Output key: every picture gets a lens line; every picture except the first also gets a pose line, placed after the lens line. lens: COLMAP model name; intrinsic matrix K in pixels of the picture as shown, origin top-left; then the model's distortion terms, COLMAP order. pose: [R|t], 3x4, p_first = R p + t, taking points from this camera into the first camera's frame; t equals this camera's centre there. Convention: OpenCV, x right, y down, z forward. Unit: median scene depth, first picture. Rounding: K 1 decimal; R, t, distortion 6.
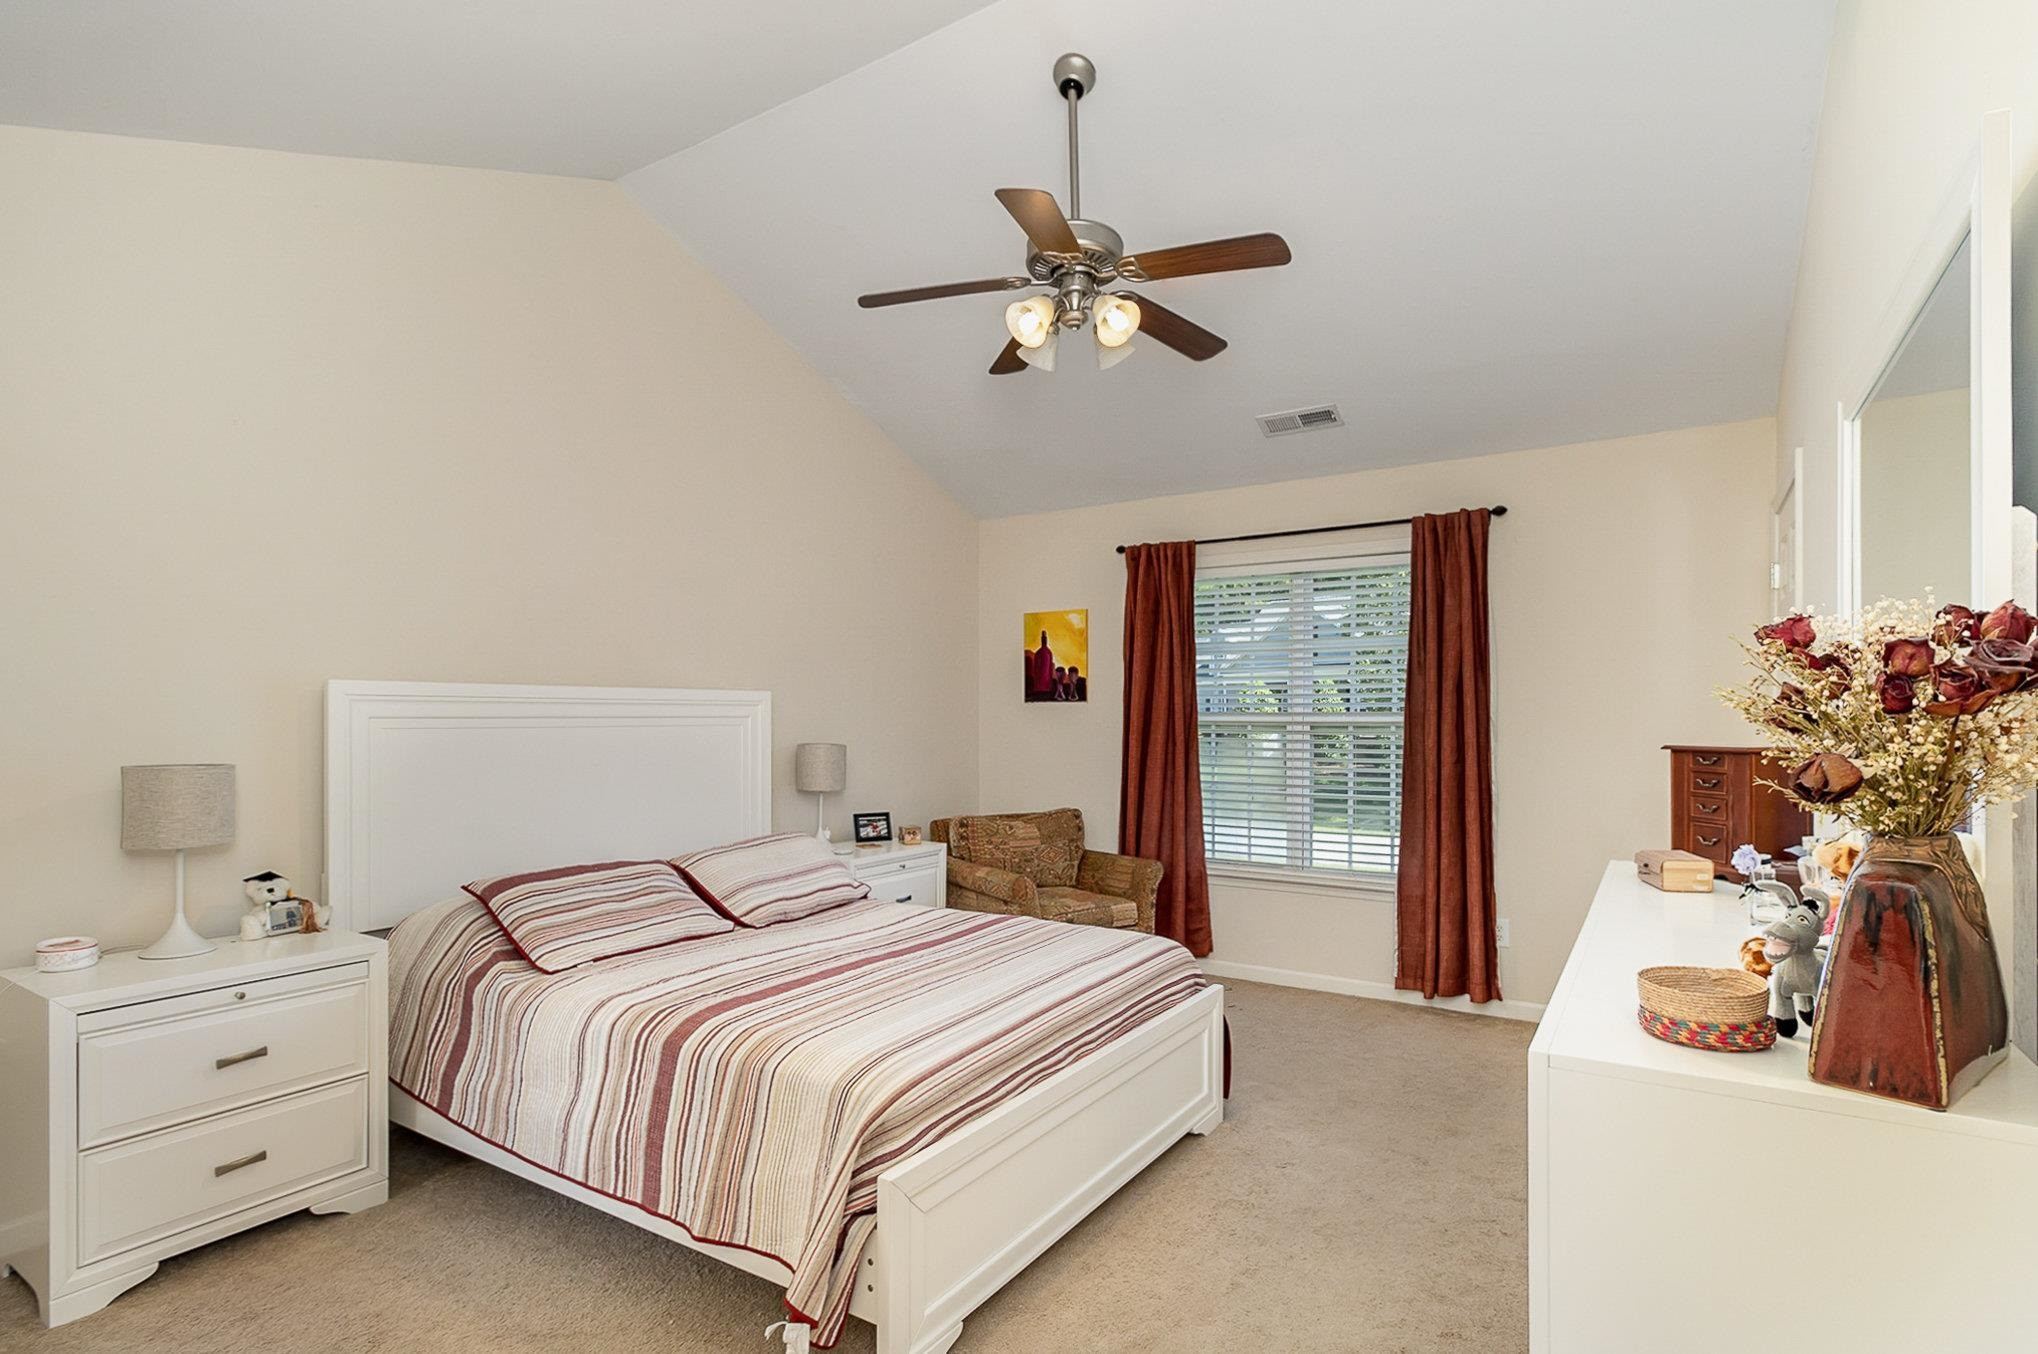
lens RADIAL K [[1006.1, 0, 1021.2], [0, 1006.1, 720.2], [0, 0, 1]] dist [0.013273, -0.000420]
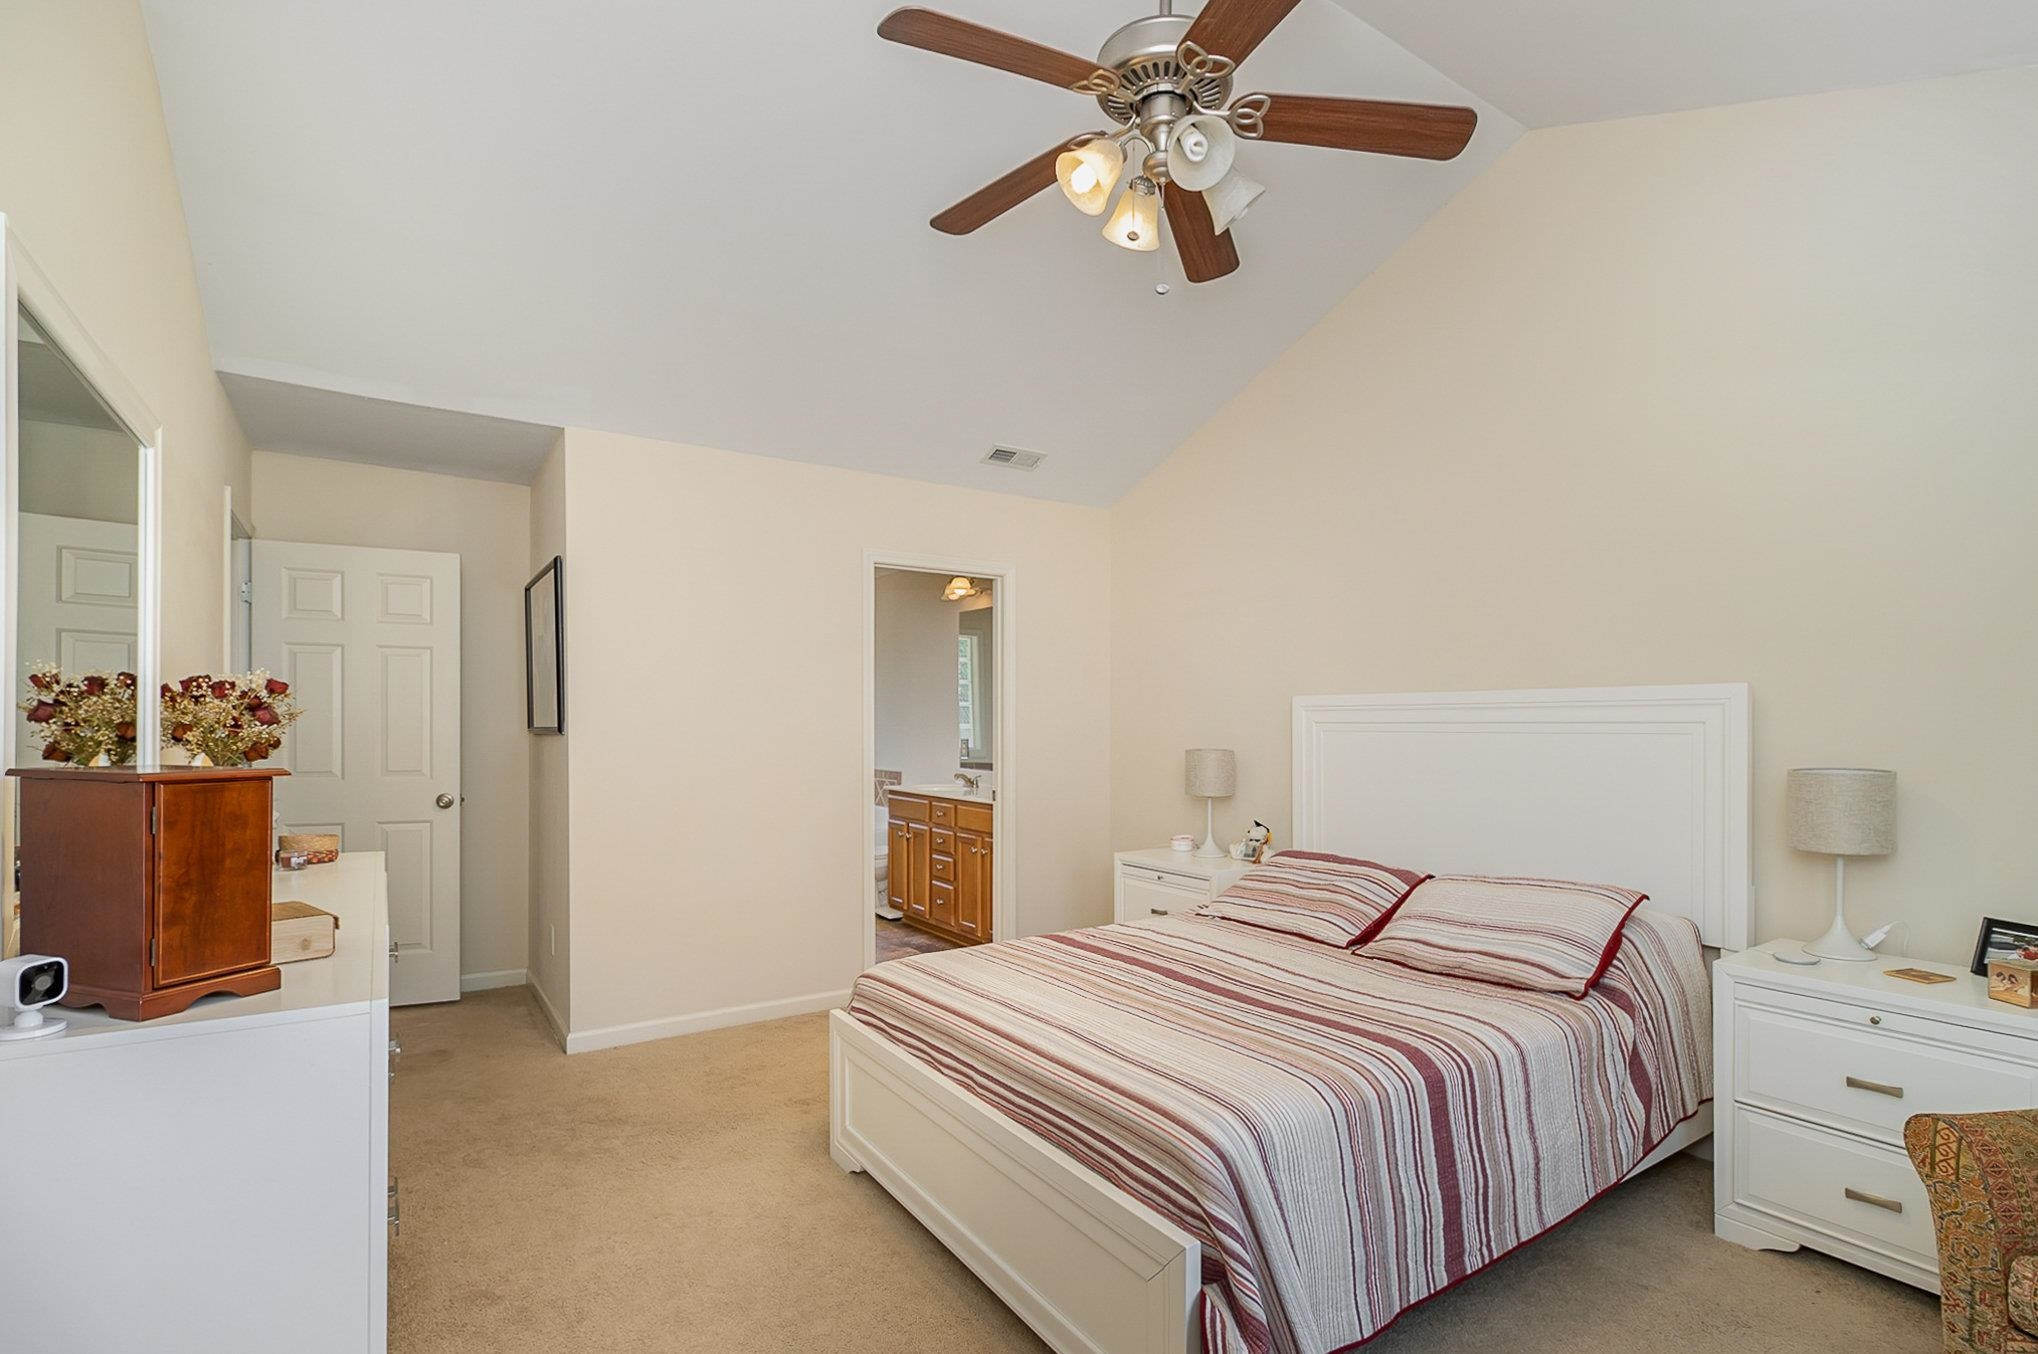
lens RADIAL K [[922.2, 0, 988.4], [0, 922.2, 708.4], [0, 0, 1]] dist [0.001322, 0.000072]
pose [[-0.413681, -0.020861, -0.910183, 0.687540], [-0.006336, 0.999779, -0.020035, 0.005691], [0.910400, -0.002521, -0.413722, 1.144280]]
